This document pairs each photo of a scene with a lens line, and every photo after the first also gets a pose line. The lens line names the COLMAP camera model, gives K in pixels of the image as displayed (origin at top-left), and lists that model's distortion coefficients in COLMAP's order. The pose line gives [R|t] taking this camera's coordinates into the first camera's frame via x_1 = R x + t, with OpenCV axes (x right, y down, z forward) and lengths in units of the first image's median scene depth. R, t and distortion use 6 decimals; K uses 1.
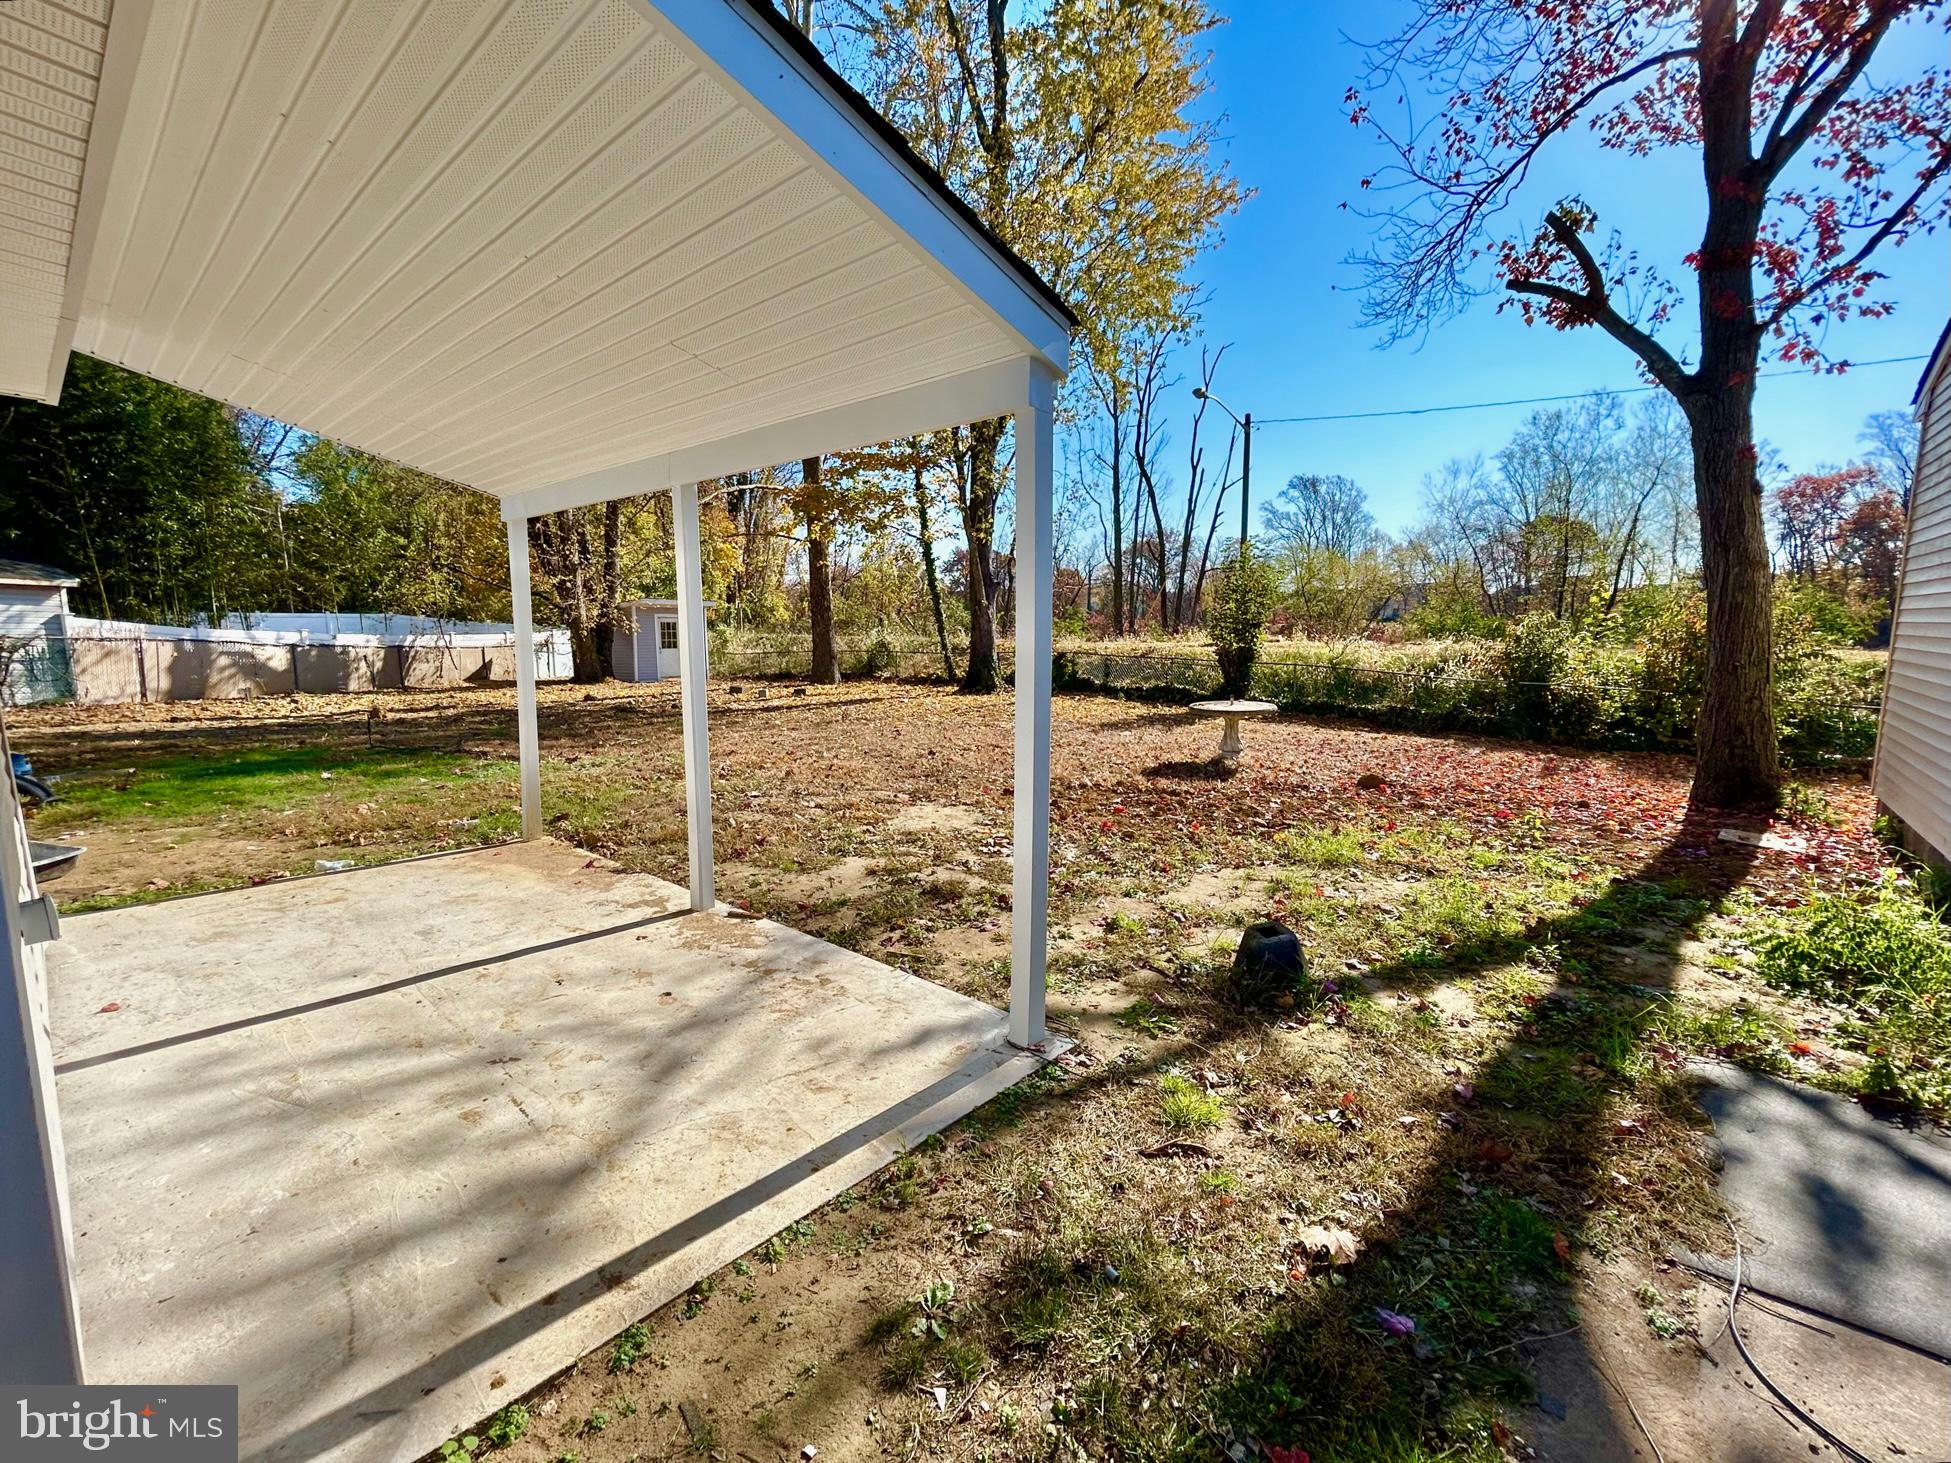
lens RADIAL K [[839.1, 0, 975.5], [0, 839.1, 731.5], [0, 0, 1]] dist [-0.000070, 0.000101]
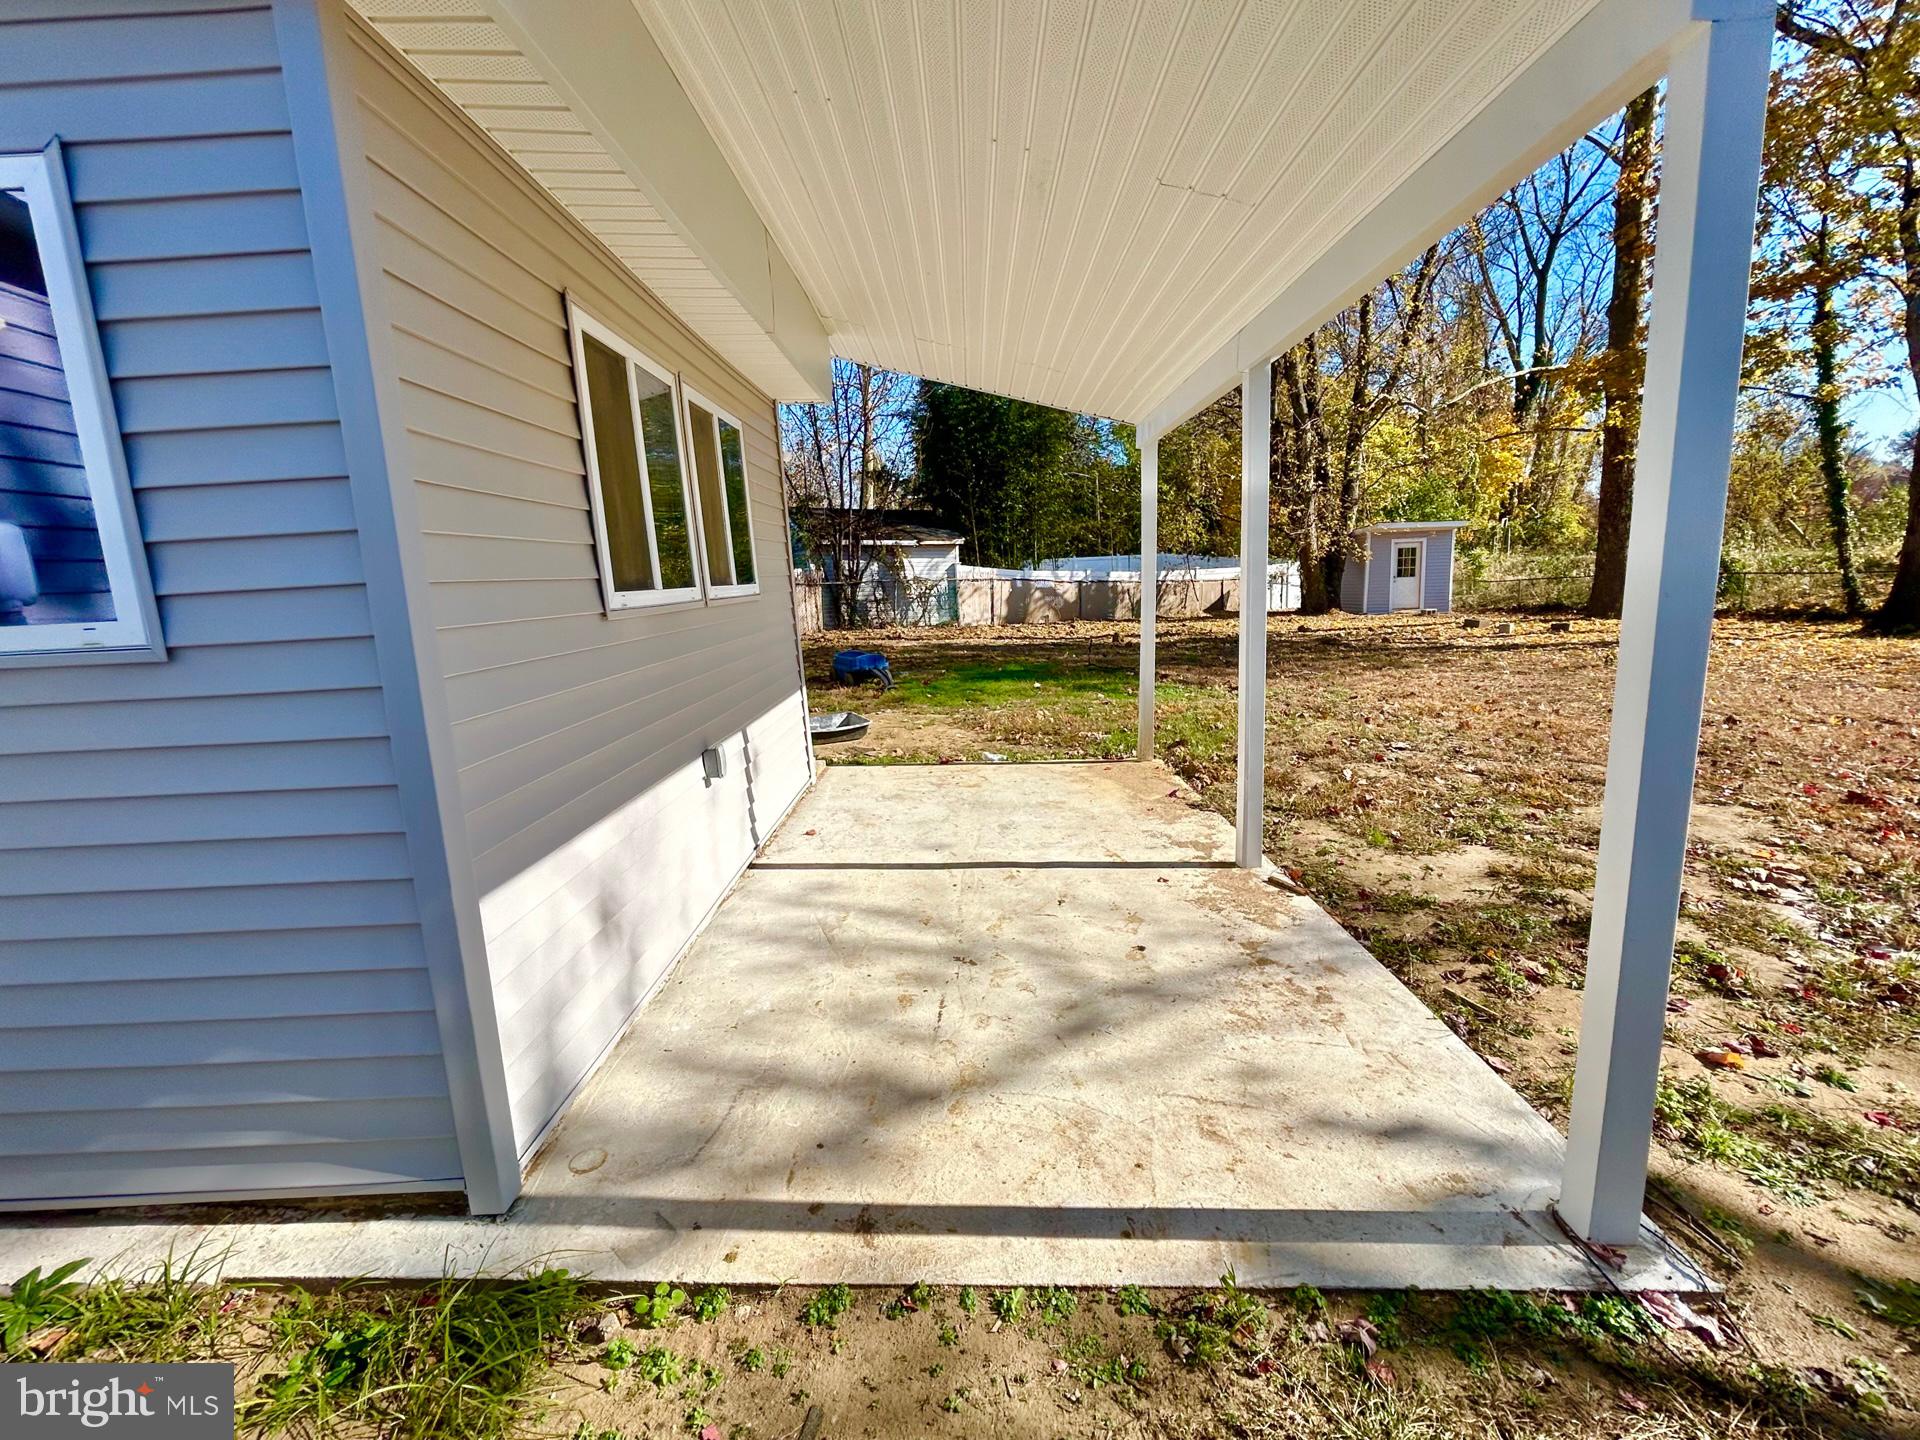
lens RADIAL K [[825.8, 0, 960.0], [0, 825.8, 720.0], [0, 0, 1]] dist [-0.000070, 0.000101]
pose [[0.629606, 0.106532, -0.769576, 0.107632], [-0.055784, 0.994196, 0.091989, -0.001659], [0.774909, -0.014987, 0.631895, 0.185054]]
